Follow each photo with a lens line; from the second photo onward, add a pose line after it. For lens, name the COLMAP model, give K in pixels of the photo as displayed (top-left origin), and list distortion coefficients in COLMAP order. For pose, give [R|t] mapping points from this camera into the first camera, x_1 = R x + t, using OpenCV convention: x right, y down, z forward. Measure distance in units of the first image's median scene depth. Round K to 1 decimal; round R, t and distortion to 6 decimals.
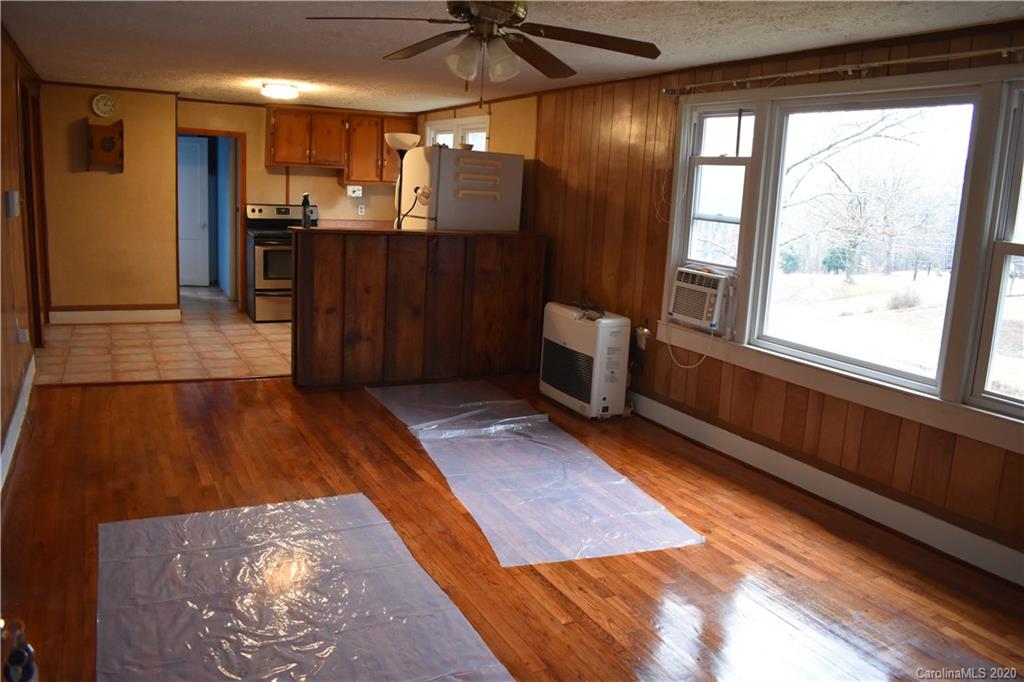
lens RADIAL K [[799.5, 0, 512.3], [0, 799.5, 340.4], [0, 0, 1]] dist [-0.098915, 0.019120]
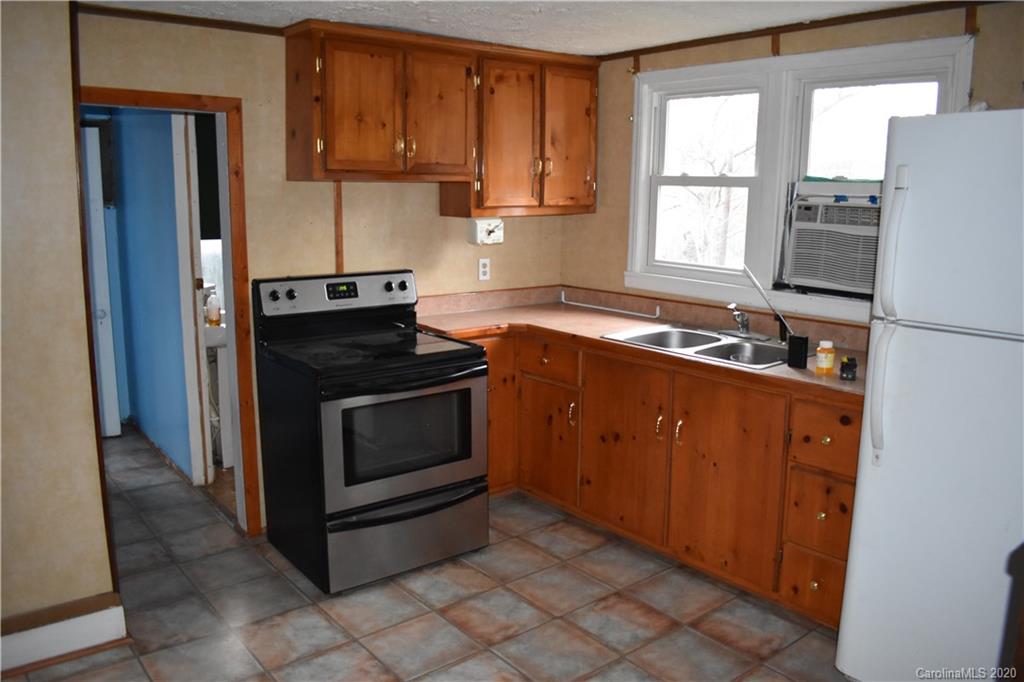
lens RADIAL K [[799.5, 0, 517.0], [0, 799.5, 333.1], [0, 0, 1]] dist [-0.098915, 0.019120]
pose [[0.972099, -0.078378, 0.221087, -0.167782], [0.079477, 0.996829, 0.003939, -0.077258], [-0.220695, 0.013742, 0.975246, 0.330353]]
